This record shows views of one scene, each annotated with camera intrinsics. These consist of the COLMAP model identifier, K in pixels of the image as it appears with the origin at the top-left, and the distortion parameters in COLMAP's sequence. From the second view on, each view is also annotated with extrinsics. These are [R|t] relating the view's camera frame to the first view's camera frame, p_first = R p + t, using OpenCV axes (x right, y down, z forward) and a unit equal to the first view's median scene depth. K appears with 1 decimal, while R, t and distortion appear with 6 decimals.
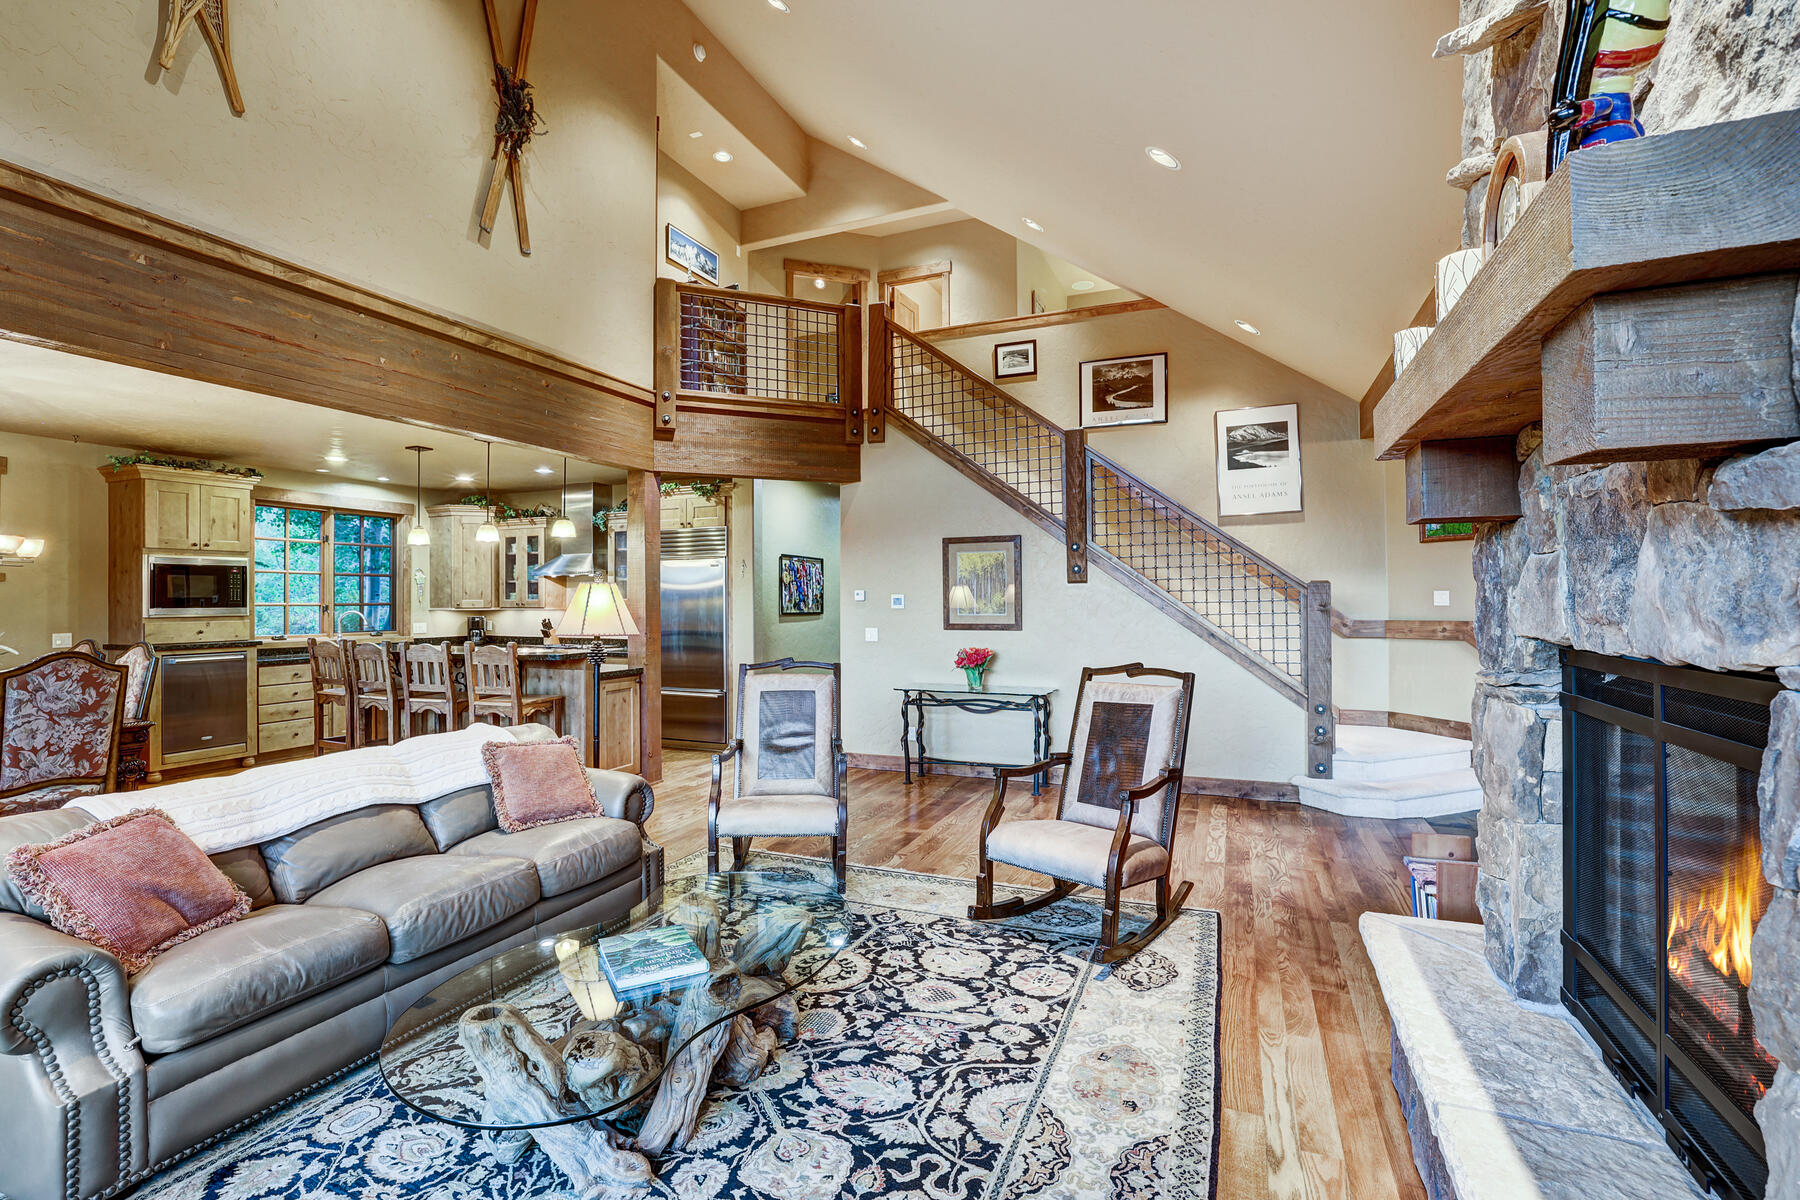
lens RADIAL K [[810.3, 0, 884.5], [0, 810.3, 592.1], [0, 0, 1]] dist [-0.040928, 0.018598]
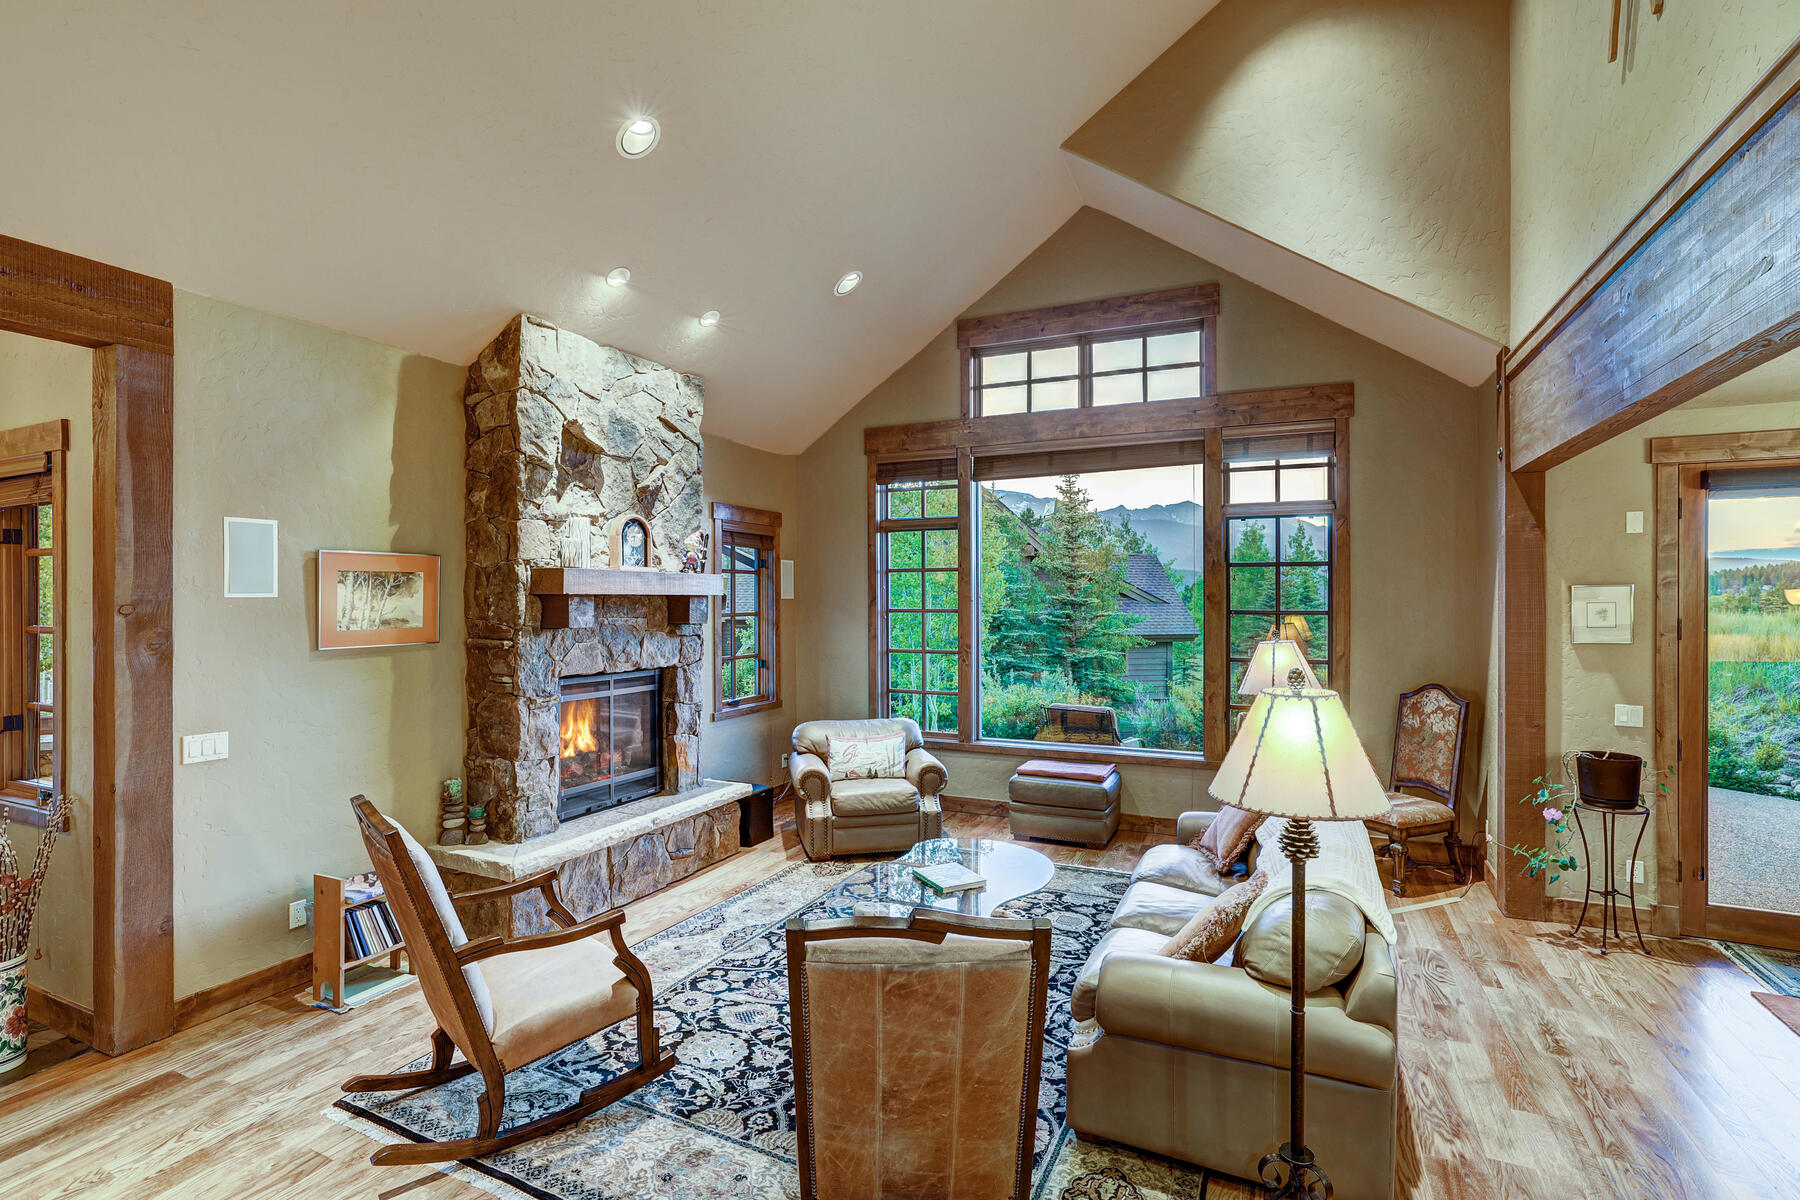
lens RADIAL K [[842.5, 0, 890.6], [0, 842.5, 598.5], [0, 0, 1]] dist [-0.041340, 0.021416]
pose [[-0.999293, 0.006726, 0.036983, -0.095001], [0.006359, 0.999930, -0.010018, -0.046948], [-0.037048, -0.009776, -0.999266, 1.114045]]
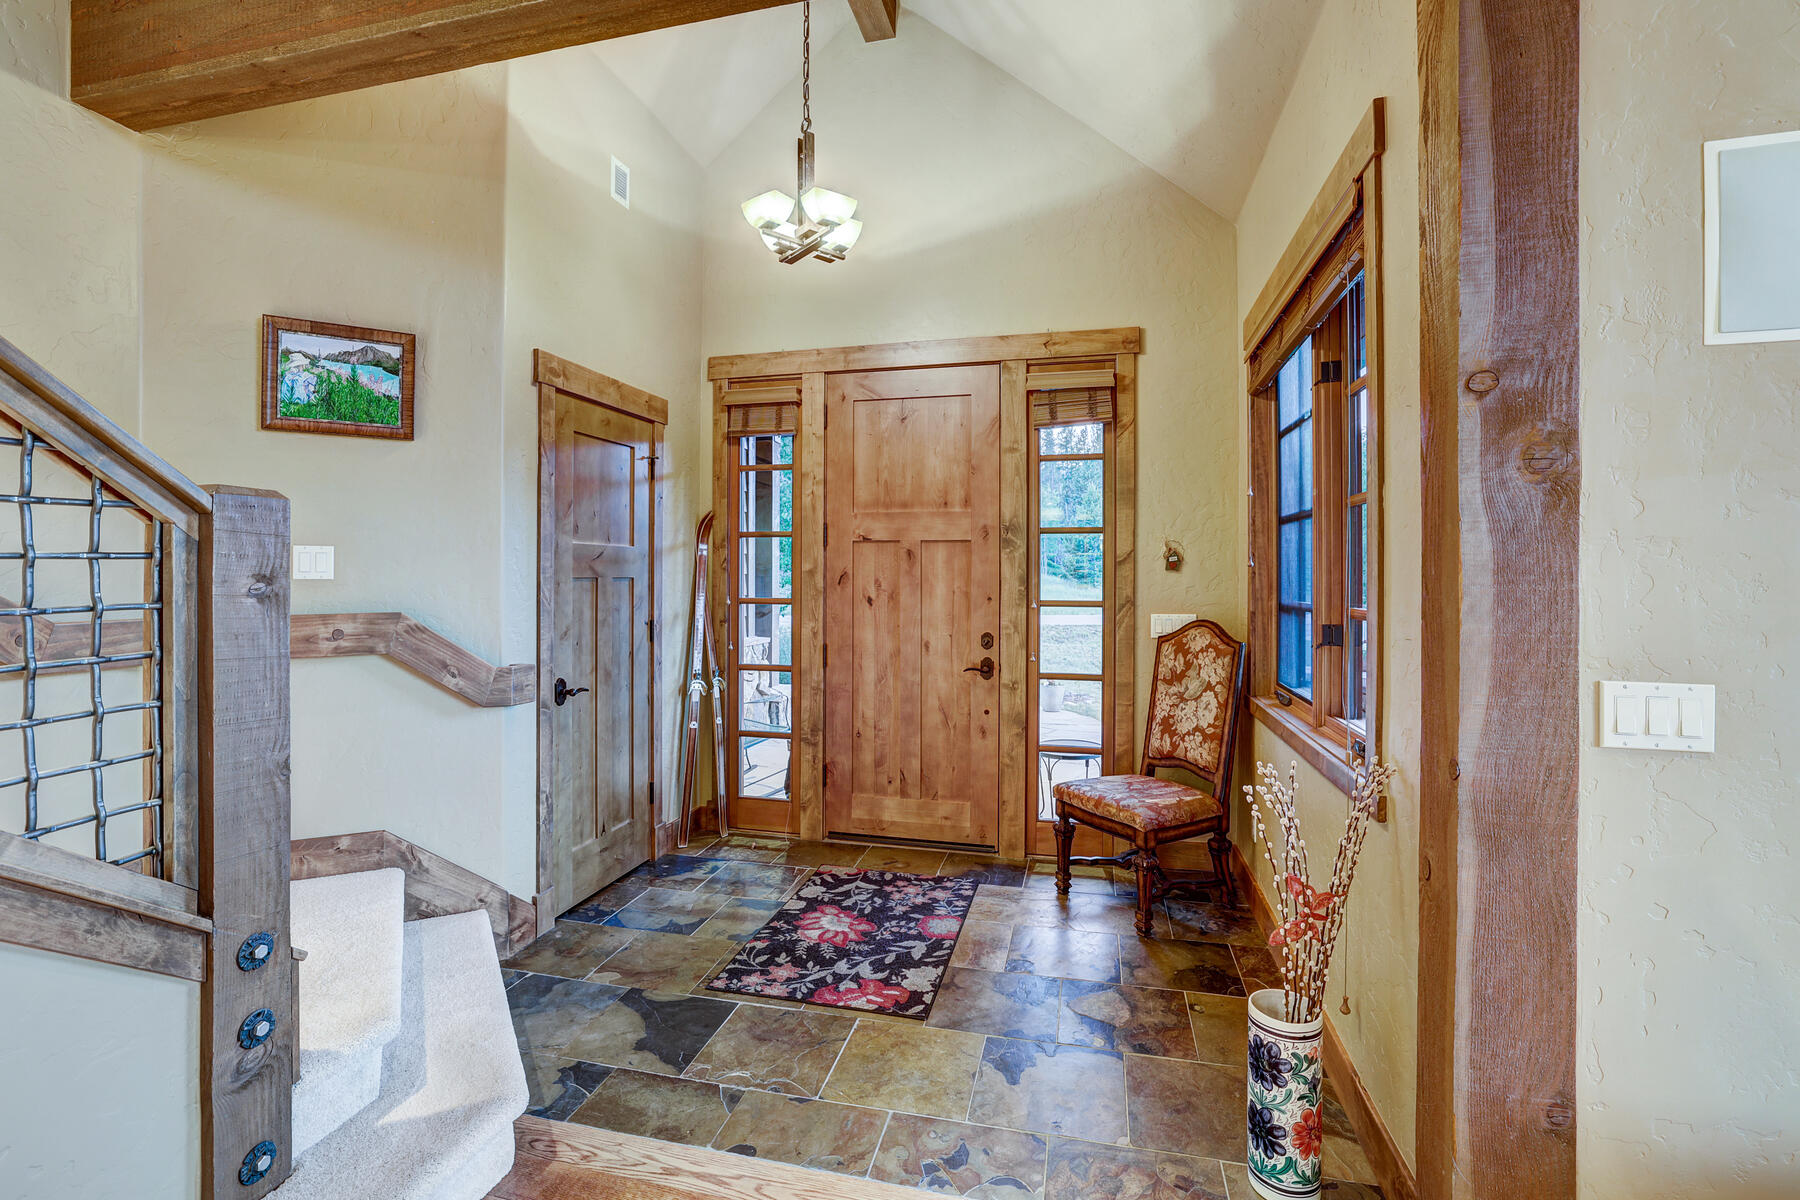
lens RADIAL K [[806.3, 0, 887.9], [0, 806.3, 573.2], [0, 0, 1]] dist [-0.023126, 0.000656]
pose [[-0.159176, 0.007059, 0.987225, 0.228895], [-0.012074, 0.999886, -0.009096, 0.014531], [-0.987176, -0.013368, -0.159072, 0.794723]]
